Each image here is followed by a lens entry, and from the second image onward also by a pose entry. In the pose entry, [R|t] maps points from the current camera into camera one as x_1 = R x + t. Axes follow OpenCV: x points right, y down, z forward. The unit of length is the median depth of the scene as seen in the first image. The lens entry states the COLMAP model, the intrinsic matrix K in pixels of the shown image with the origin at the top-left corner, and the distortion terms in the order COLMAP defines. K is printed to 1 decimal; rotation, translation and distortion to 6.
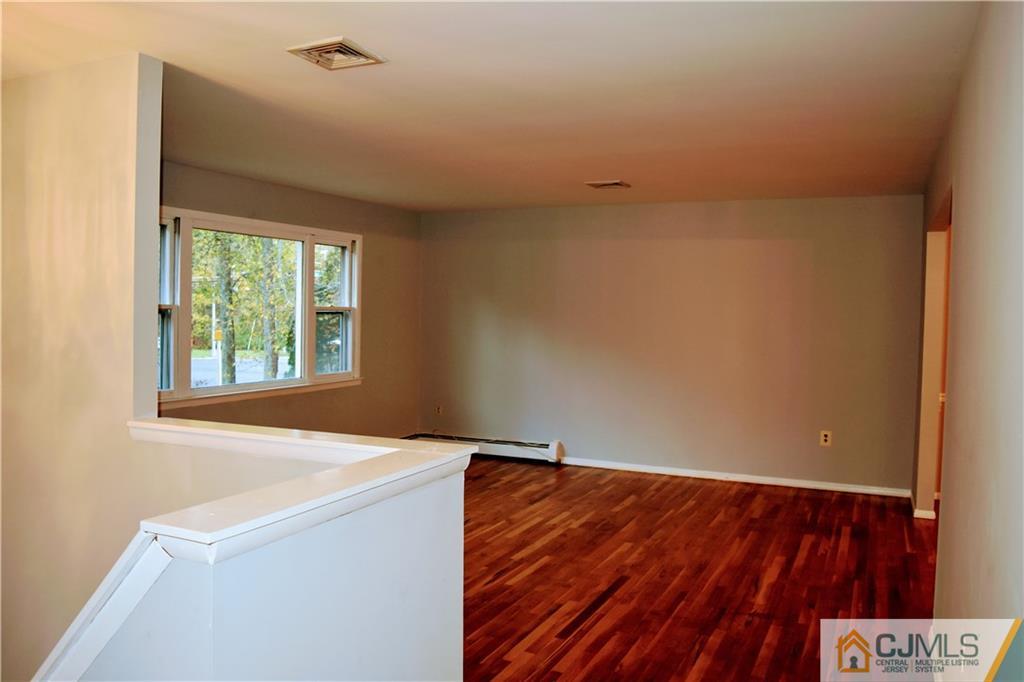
lens RADIAL K [[807.6, 0, 515.2], [0, 807.6, 337.8], [0, 0, 1]] dist [-0.070596, -0.007245]
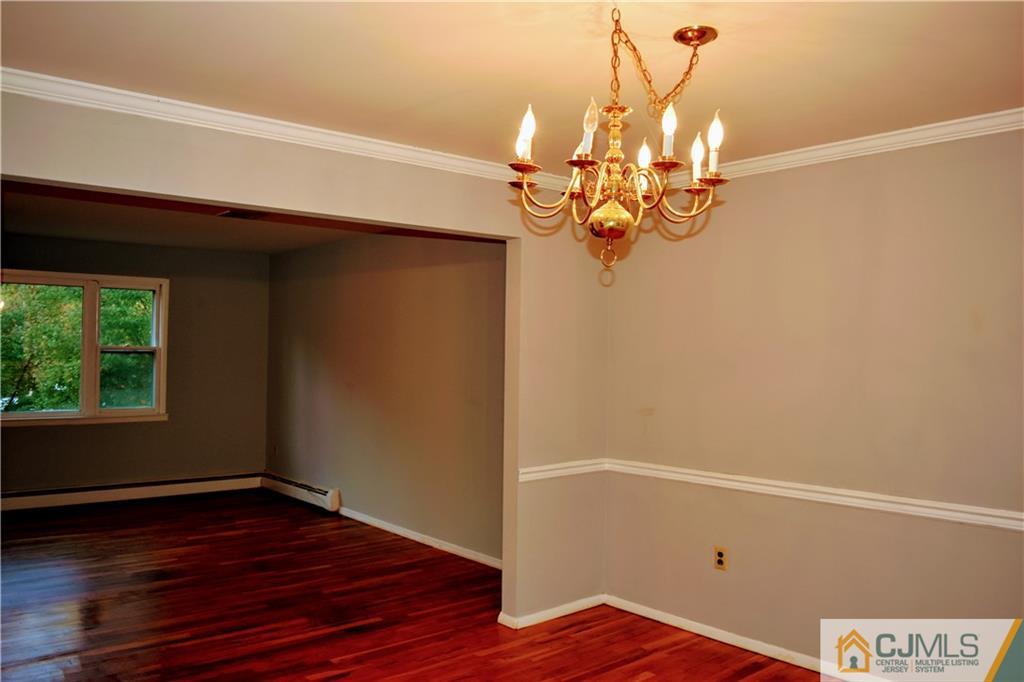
lens RADIAL K [[807.6, 0, 512.2], [0, 807.6, 345.4], [0, 0, 1]] dist [-0.070596, -0.007245]
pose [[0.910898, -0.000202, -0.412631, 0.869850], [-0.018720, 0.998950, -0.041815, -0.006491], [0.412207, 0.045814, 0.909938, 0.307705]]
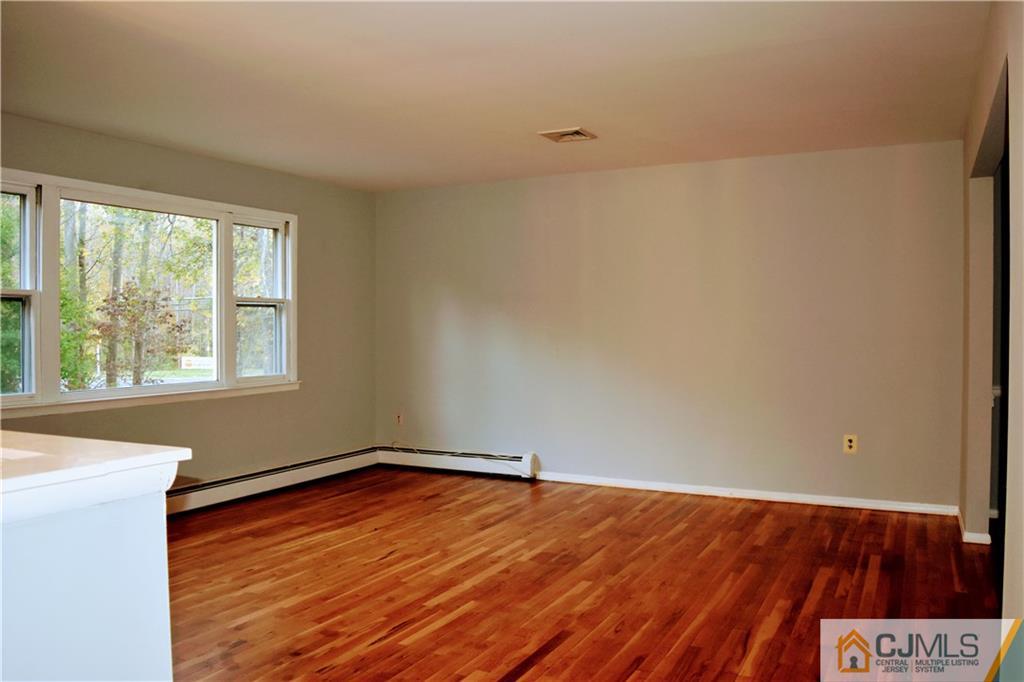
lens RADIAL K [[807.6, 0, 513.4], [0, 807.6, 336.7], [0, 0, 1]] dist [-0.070596, -0.007245]
pose [[0.998853, -0.019756, -0.043611, 0.100358], [0.018832, 0.999591, -0.021503, 0.032984], [0.044018, 0.020657, 0.998817, 0.205518]]
